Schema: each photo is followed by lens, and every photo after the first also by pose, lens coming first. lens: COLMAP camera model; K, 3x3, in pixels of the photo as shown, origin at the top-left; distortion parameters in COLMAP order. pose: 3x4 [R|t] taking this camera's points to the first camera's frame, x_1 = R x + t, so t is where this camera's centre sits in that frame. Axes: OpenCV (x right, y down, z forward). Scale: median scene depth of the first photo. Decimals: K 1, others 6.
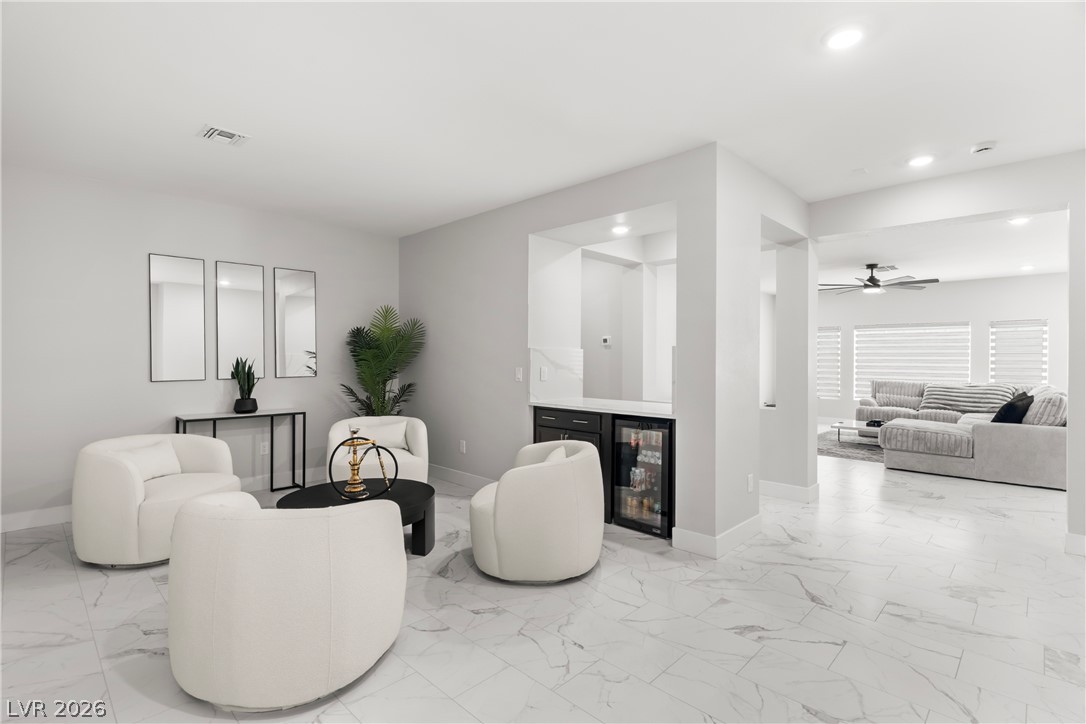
lens RADIAL K [[512.7, 0, 543.8], [0, 512.7, 359.0], [0, 0, 1]] dist [0.001657, 0.000137]
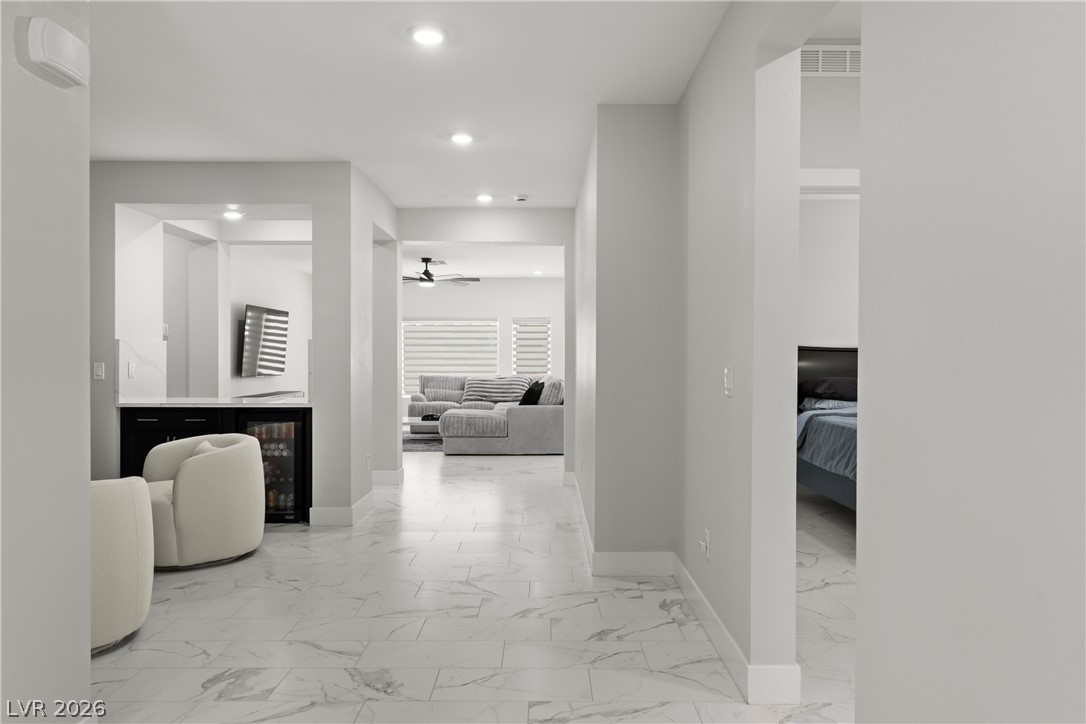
lens RADIAL K [[778.0, 0, 538.7], [0, 778.0, 362.1], [0, 0, 1]] dist [-0.000911, 0.000570]
pose [[0.720445, -0.009718, 0.693444, -0.331223], [0.003473, 0.999940, 0.010405, 0.004055], [-0.693504, -0.005088, 0.720435, -0.317036]]
